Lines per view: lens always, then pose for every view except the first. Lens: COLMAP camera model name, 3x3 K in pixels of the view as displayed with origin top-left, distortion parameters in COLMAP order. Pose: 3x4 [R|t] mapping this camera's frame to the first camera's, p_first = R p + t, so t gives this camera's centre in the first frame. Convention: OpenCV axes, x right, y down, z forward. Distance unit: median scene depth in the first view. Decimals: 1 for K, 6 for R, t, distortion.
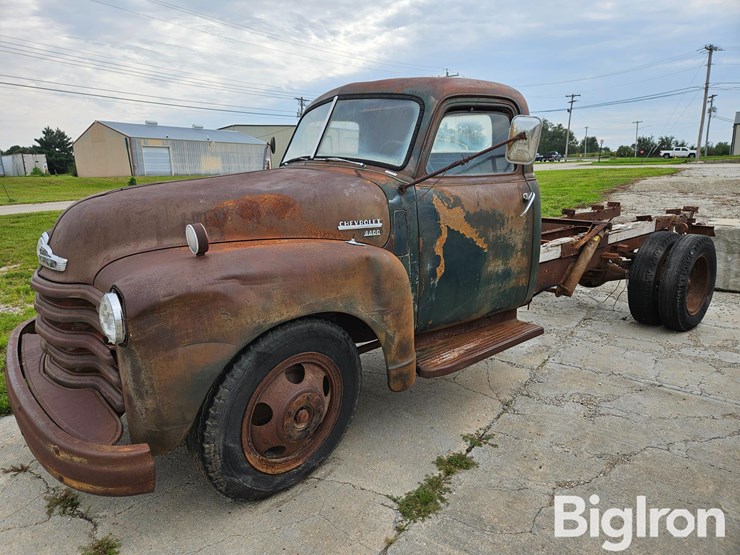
lens RADIAL K [[497.0, 0, 357.4], [0, 497.0, 282.1], [0, 0, 1]] dist [0.072685, -0.059593]
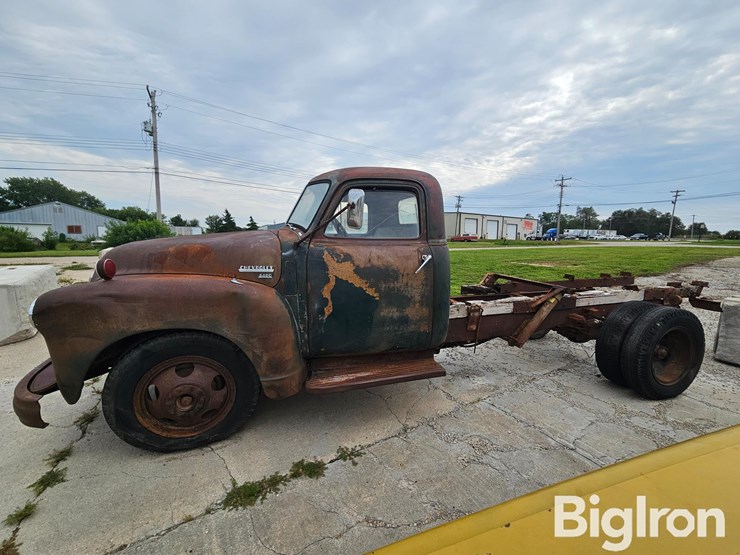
lens RADIAL K [[305.3, 0, 370.0], [0, 305.3, 277.5], [0, 0, 1]] dist [-0.002434, -0.000398]
pose [[0.919050, 0.081392, -0.385645, 0.555559], [-0.117553, 0.990519, -0.071094, -0.062220], [0.376202, 0.110673, 0.919904, 0.310176]]
